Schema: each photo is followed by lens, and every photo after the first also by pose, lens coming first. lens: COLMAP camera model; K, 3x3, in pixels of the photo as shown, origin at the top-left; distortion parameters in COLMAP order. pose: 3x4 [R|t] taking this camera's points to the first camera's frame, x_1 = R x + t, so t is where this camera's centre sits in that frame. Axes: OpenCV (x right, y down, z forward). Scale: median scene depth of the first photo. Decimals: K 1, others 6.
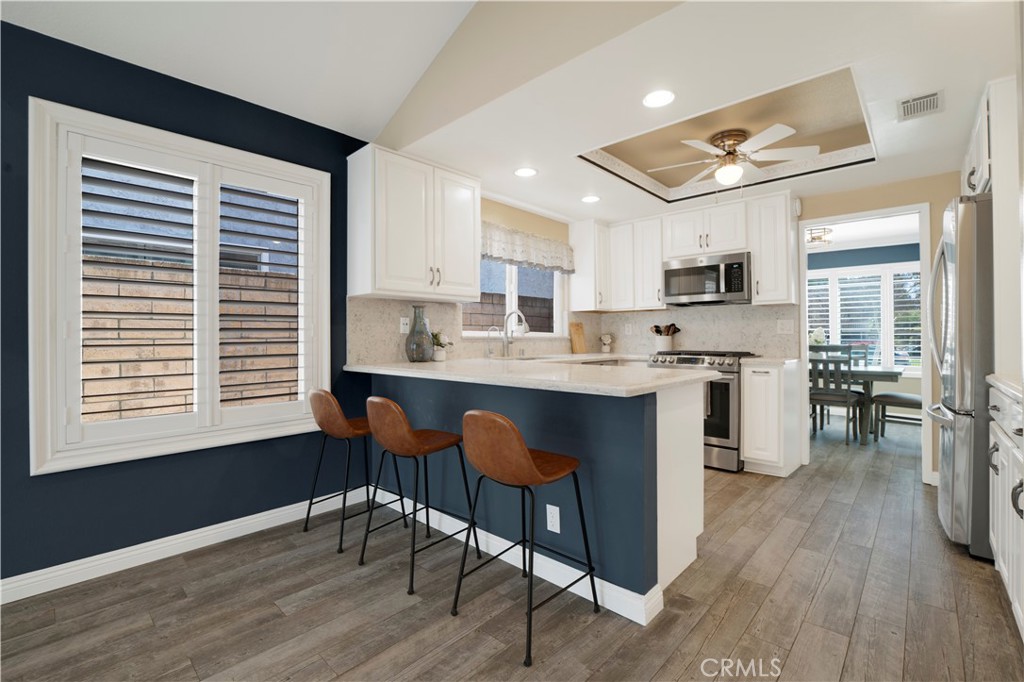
lens RADIAL K [[456.6, 0, 521.0], [0, 456.6, 332.4], [0, 0, 1]] dist [-0.040355, 0.007518]
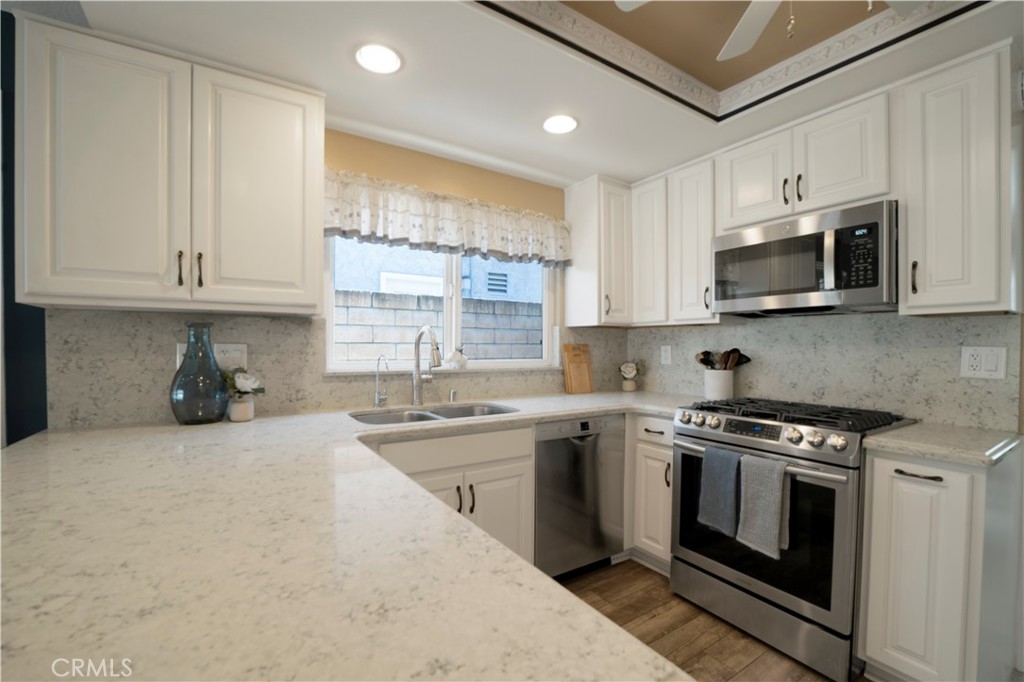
lens RADIAL K [[452.9, 0, 514.0], [0, 452.9, 350.4], [0, 0, 1]] dist [-0.027138, 0.000402]
pose [[0.969024, 0.010256, -0.246752, 0.221879], [-0.005243, 0.999767, 0.020963, -0.029333], [0.246909, -0.019020, 0.968852, 0.424661]]
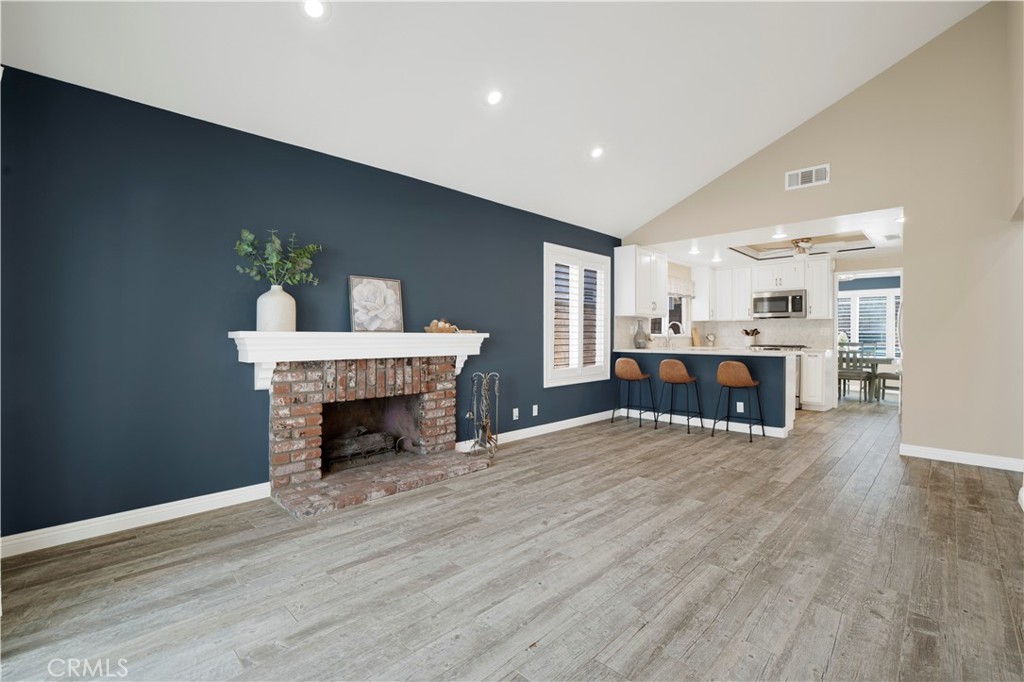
lens RADIAL K [[454.0, 0, 512.0], [0, 454.0, 341.0], [0, 0, 1]] dist [-0.046979, 0.008291]
pose [[0.998777, 0.005681, -0.049124, -0.526424], [-0.004689, 0.999783, 0.020284, -0.003731], [0.049229, -0.020028, 0.998587, -0.761575]]
